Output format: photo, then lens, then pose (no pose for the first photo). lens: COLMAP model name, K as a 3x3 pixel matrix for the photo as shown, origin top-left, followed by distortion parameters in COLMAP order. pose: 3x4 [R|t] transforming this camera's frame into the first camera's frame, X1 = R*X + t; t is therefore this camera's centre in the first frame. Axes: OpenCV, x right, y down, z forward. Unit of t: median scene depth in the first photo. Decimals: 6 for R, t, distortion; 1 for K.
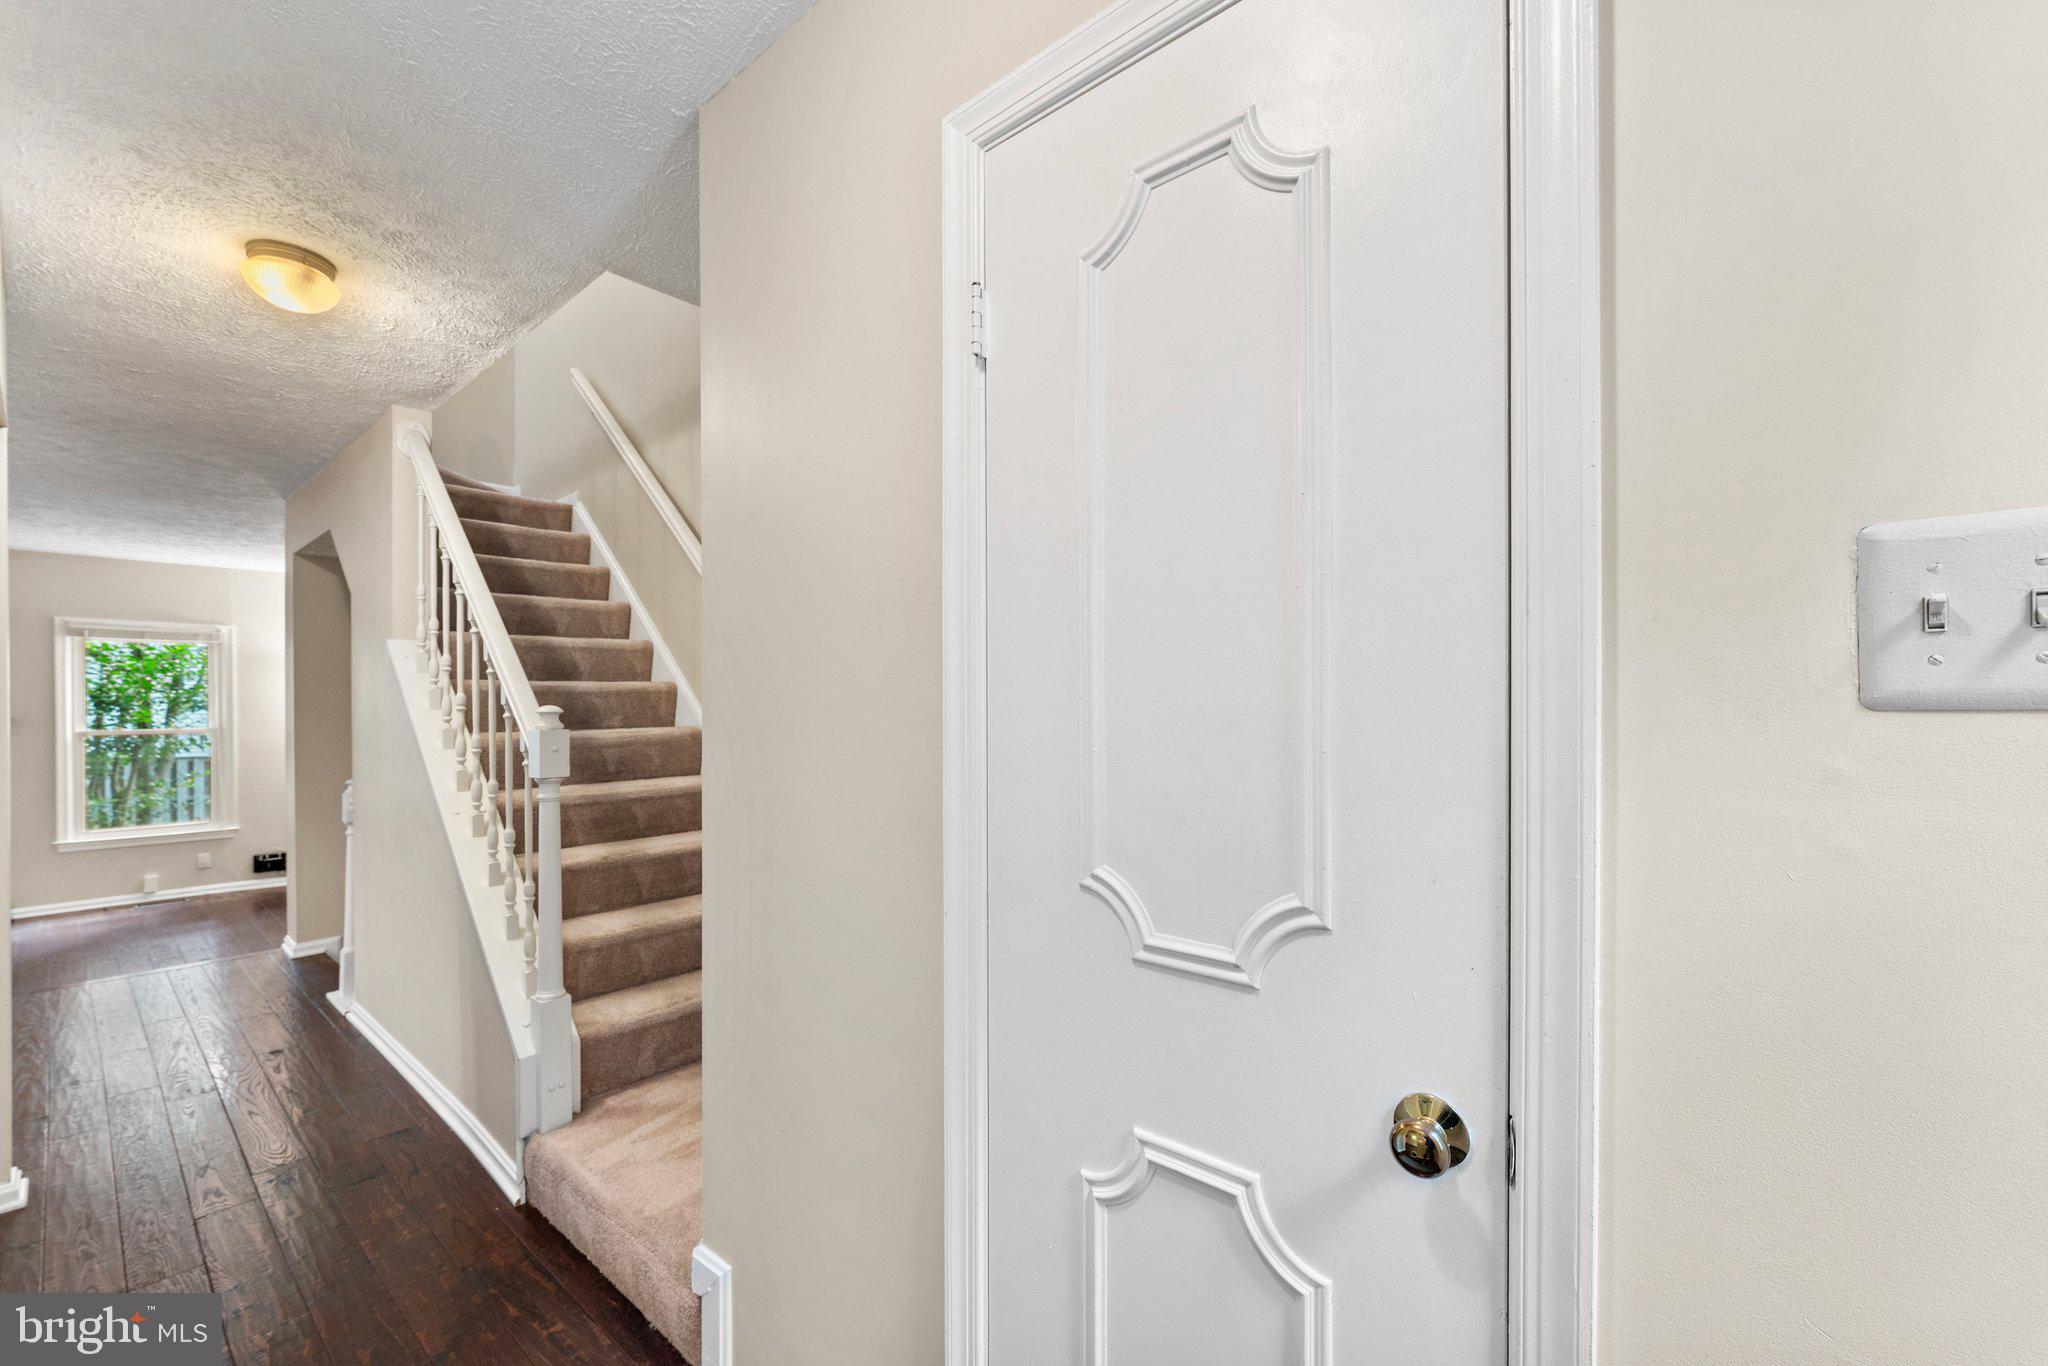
lens RADIAL K [[826.6, 0, 1019.4], [0, 826.6, 706.1], [0, 0, 1]] dist [0.000402, -0.000115]
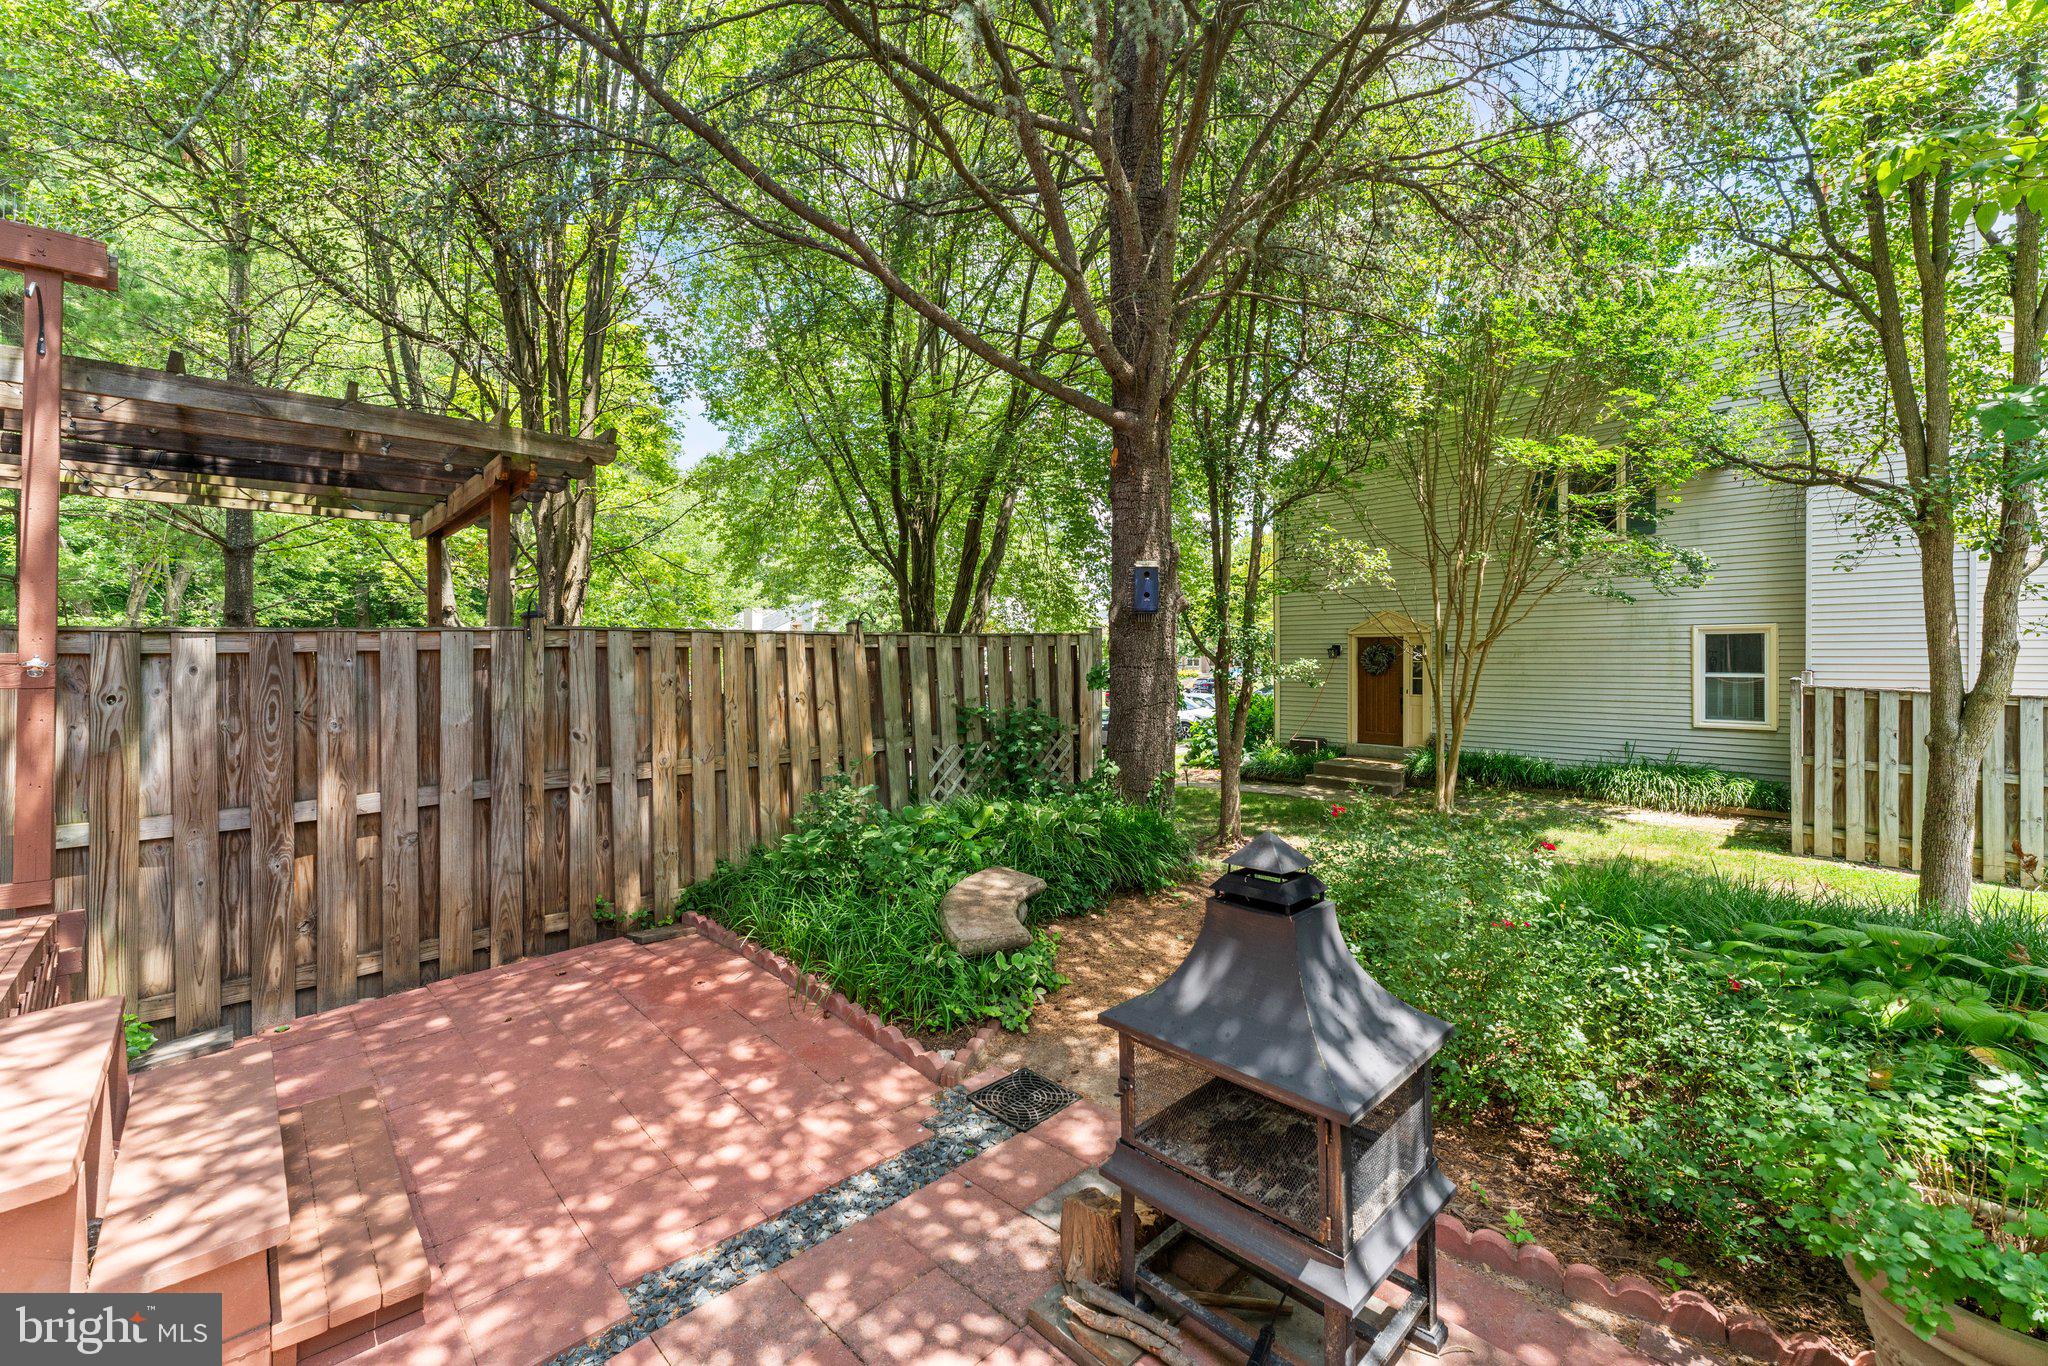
lens RADIAL K [[841.3, 0, 1031.4], [0, 841.3, 662.8], [0, 0, 1]] dist [0.000967, 0.000040]
pose [[-0.104280, 0.009569, -0.994502, -1.507477], [0.004071, 0.999949, 0.009195, 0.114633], [0.994540, -0.003089, -0.104314, 1.525280]]
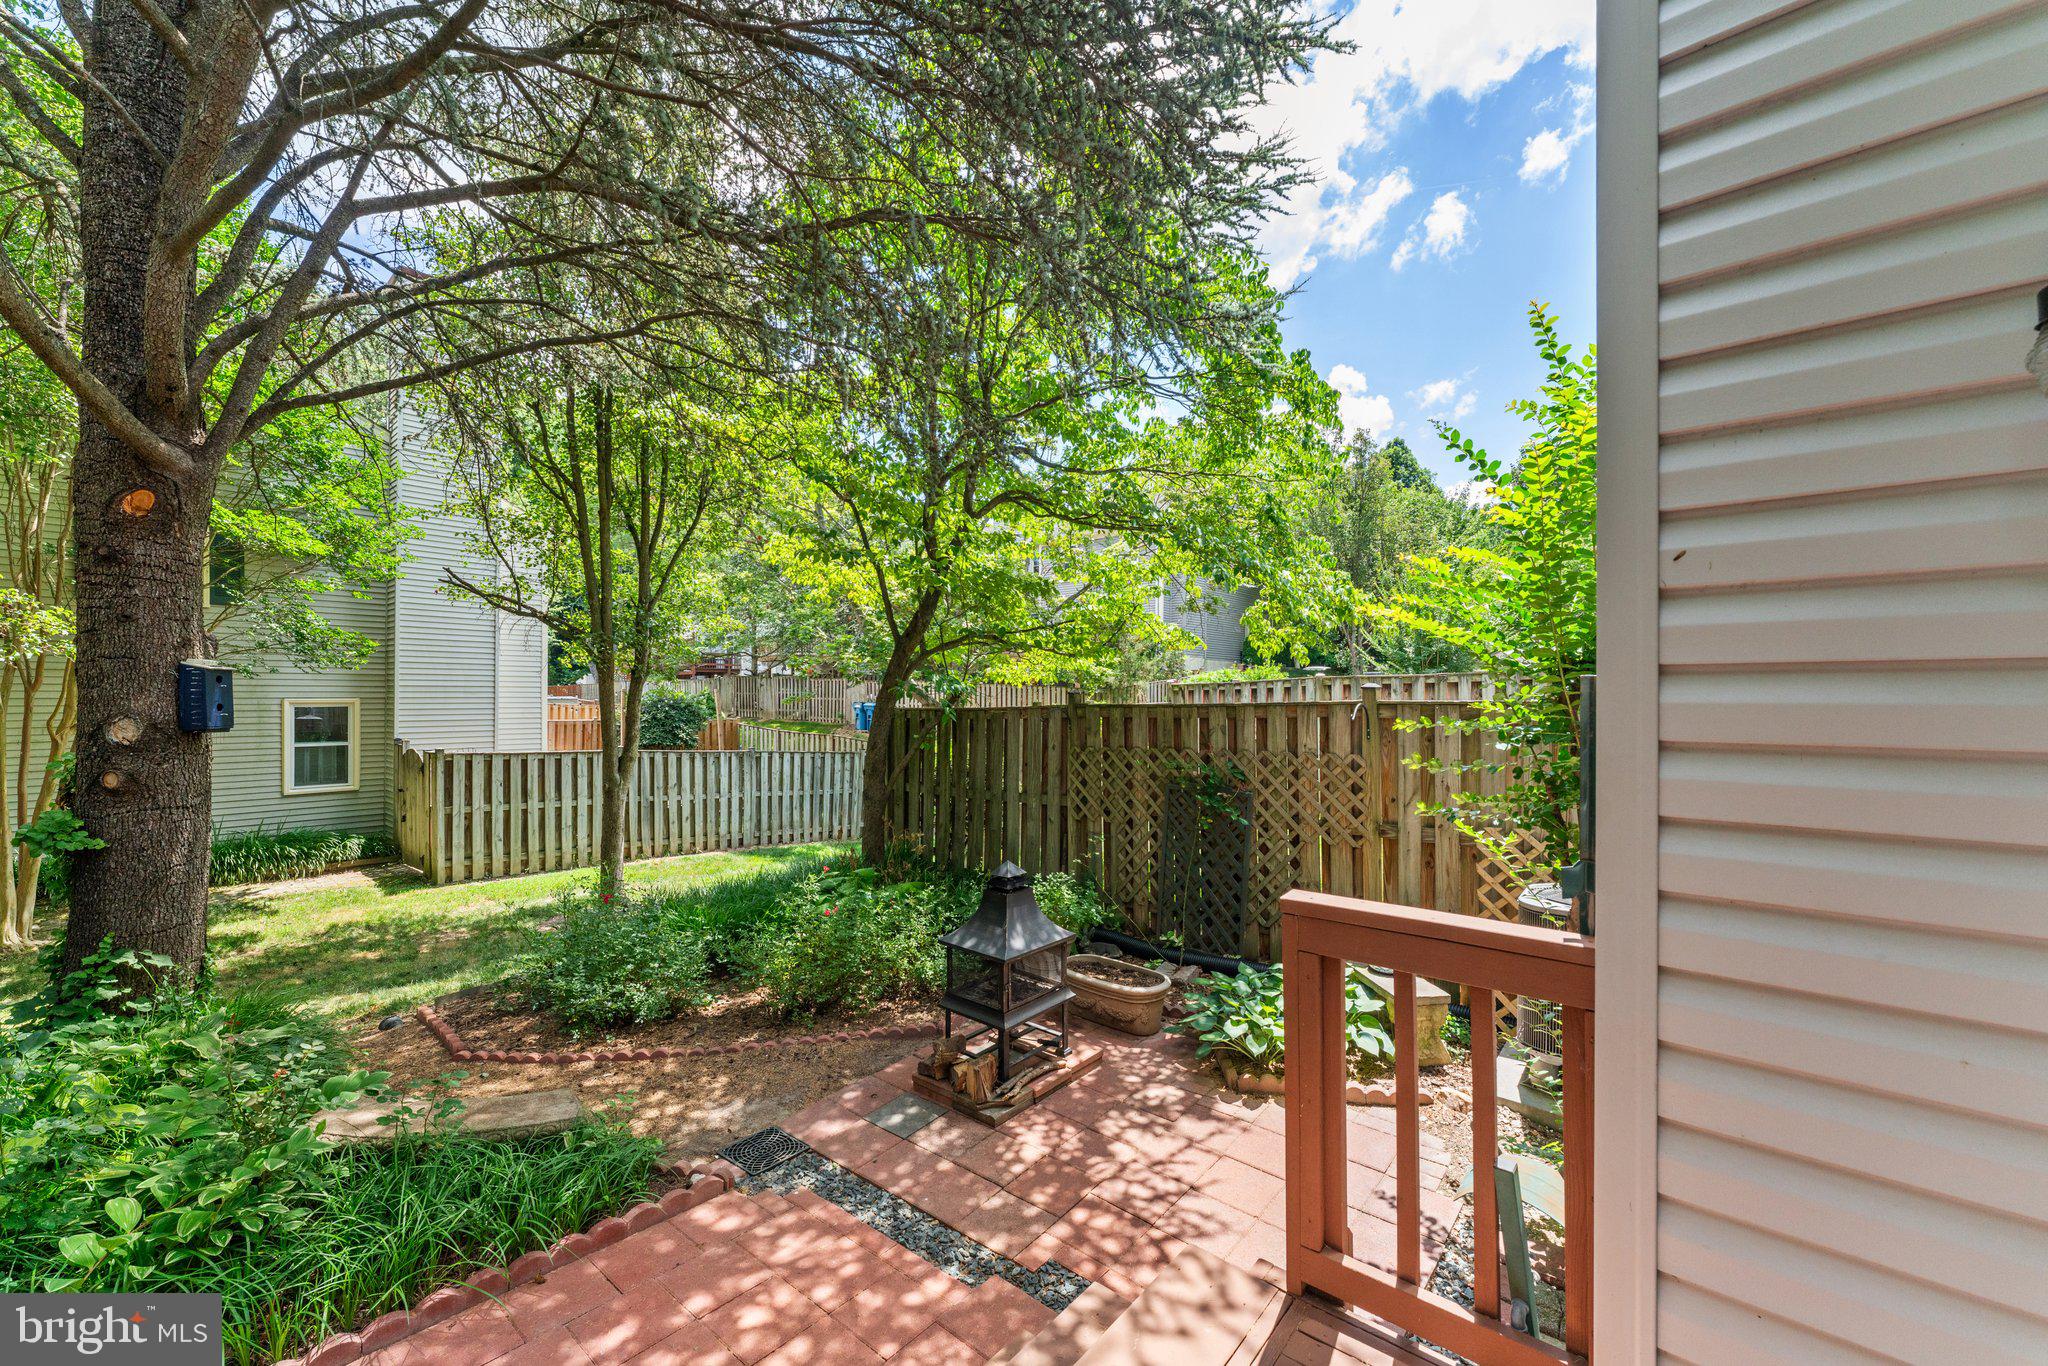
lens RADIAL K [[814.9, 0, 1025.8], [0, 814.9, 692.7], [0, 0, 1]] dist [0.000476, -0.000103]
pose [[0.999967, 0.007102, 0.003906, -1.860158], [-0.007093, 0.999972, -0.002266, 0.013297], [-0.003922, 0.002239, 0.999990, 0.723952]]
